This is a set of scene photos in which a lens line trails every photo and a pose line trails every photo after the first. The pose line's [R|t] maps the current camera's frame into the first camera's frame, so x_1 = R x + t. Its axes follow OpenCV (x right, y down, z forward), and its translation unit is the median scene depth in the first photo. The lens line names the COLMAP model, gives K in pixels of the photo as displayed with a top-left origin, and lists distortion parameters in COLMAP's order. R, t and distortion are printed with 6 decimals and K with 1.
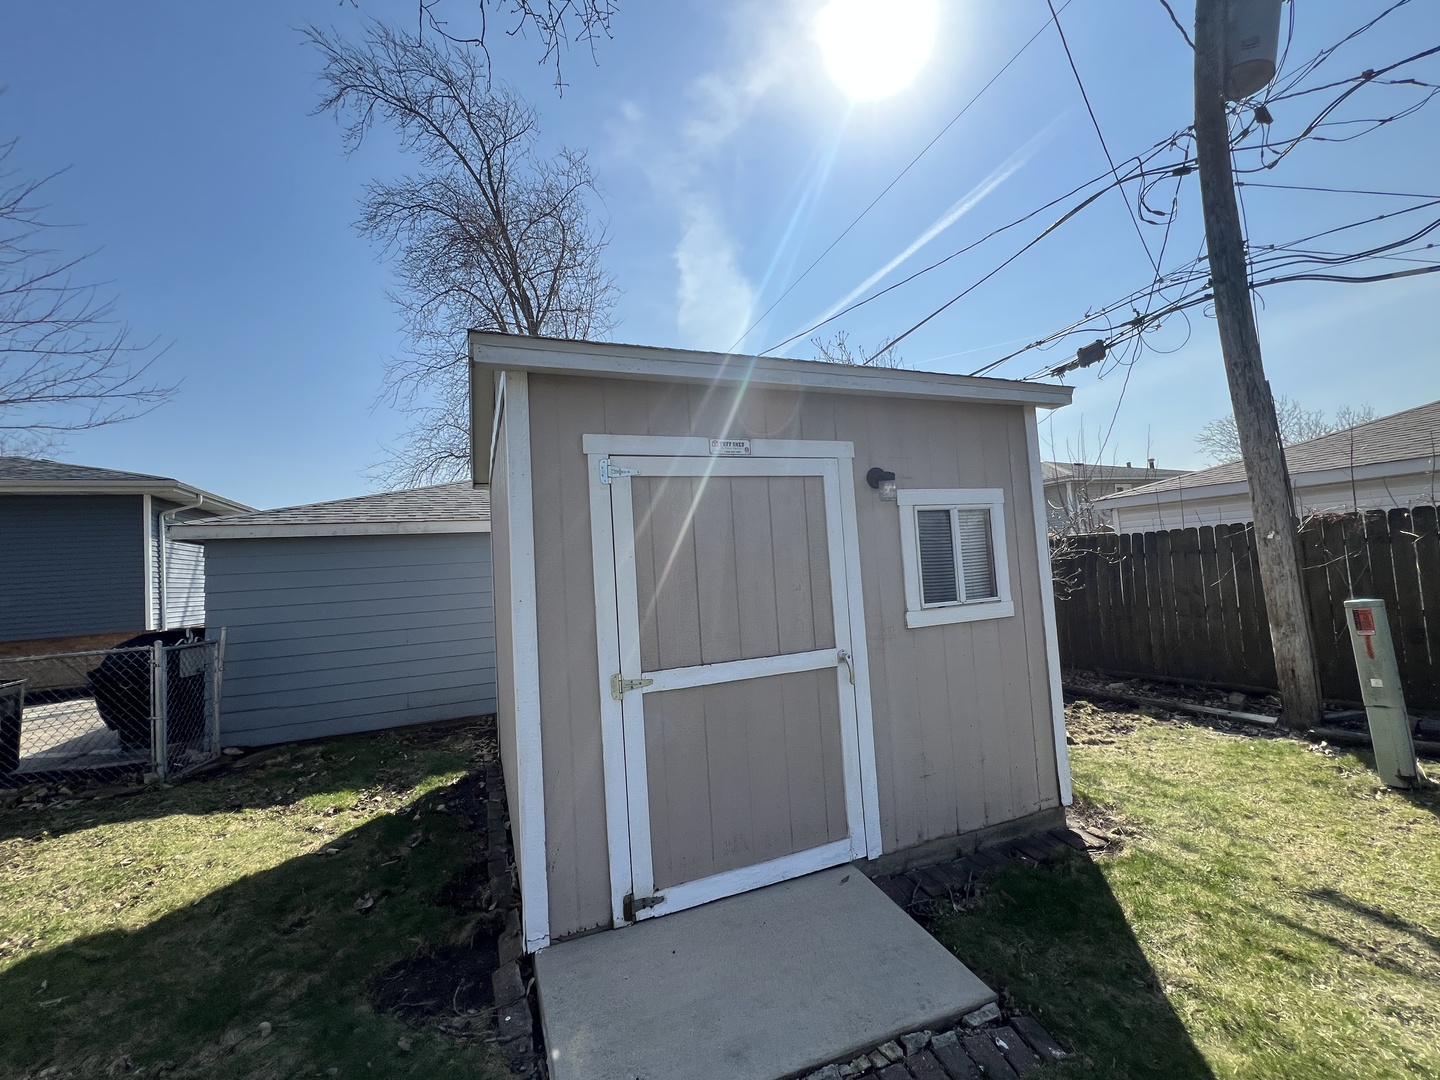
lens RADIAL K [[583.1, 0, 722.5], [0, 583.1, 536.5], [0, 0, 1]] dist [-0.002312, -0.000211]
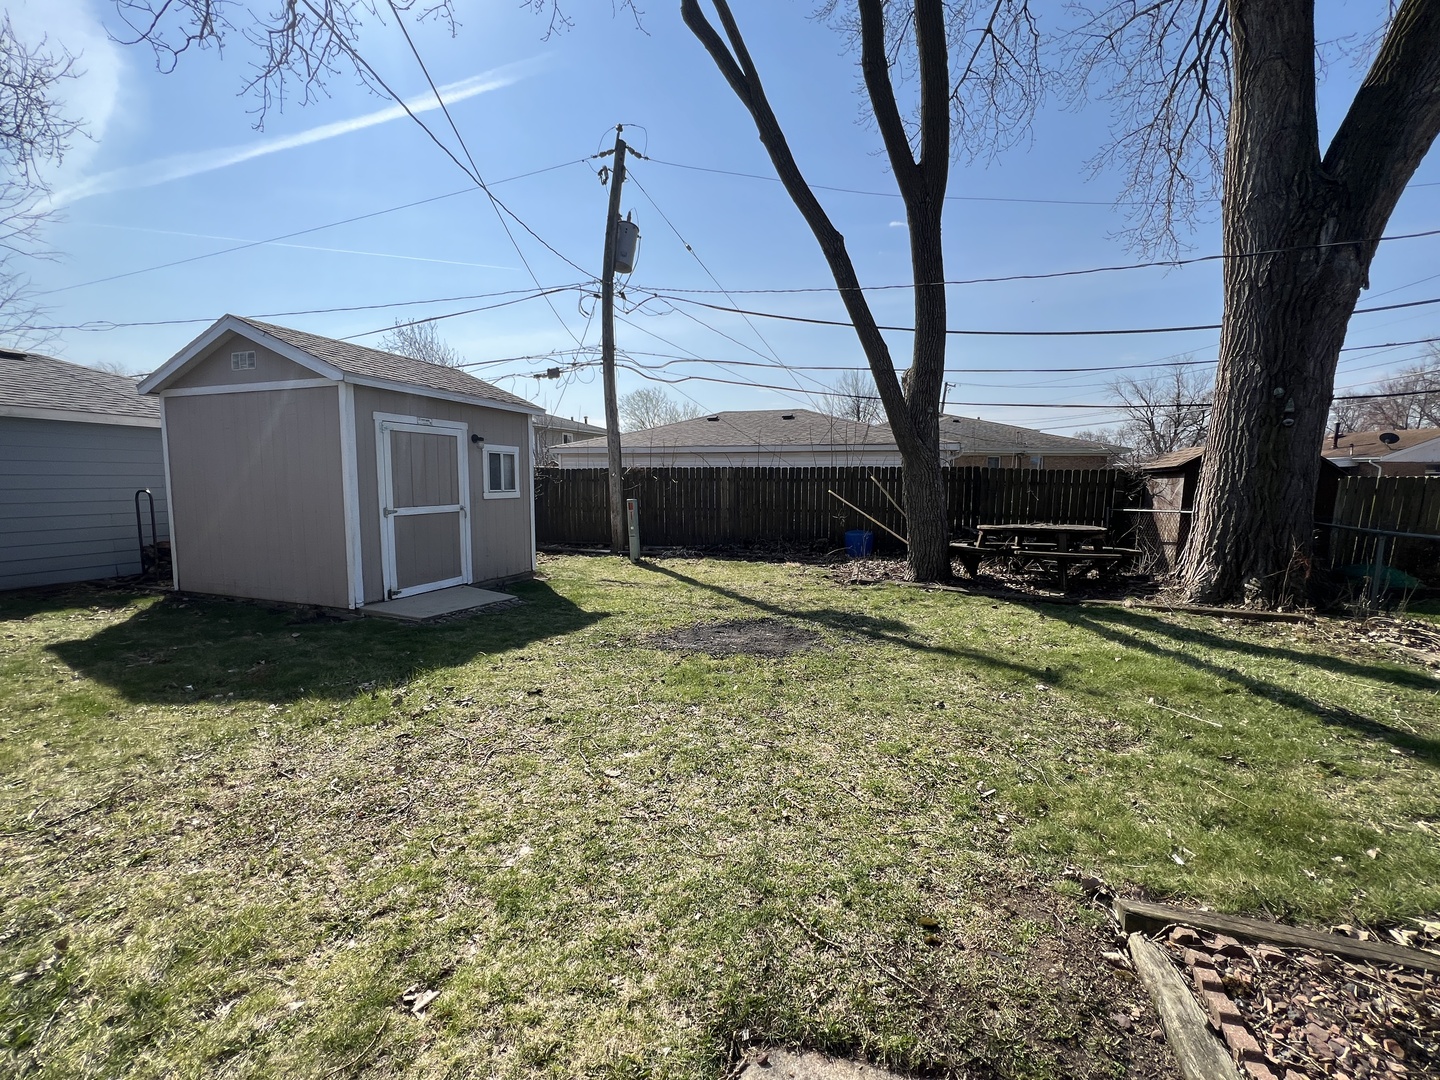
lens RADIAL K [[583.1, 0, 711.5], [0, 583.1, 534.2], [0, 0, 1]] dist [-0.002312, -0.000211]
pose [[0.662393, -0.006403, 0.749130, -0.714746], [-0.086998, 0.992541, 0.085408, 0.004057], [-0.744088, -0.121746, 0.656894, -1.100367]]
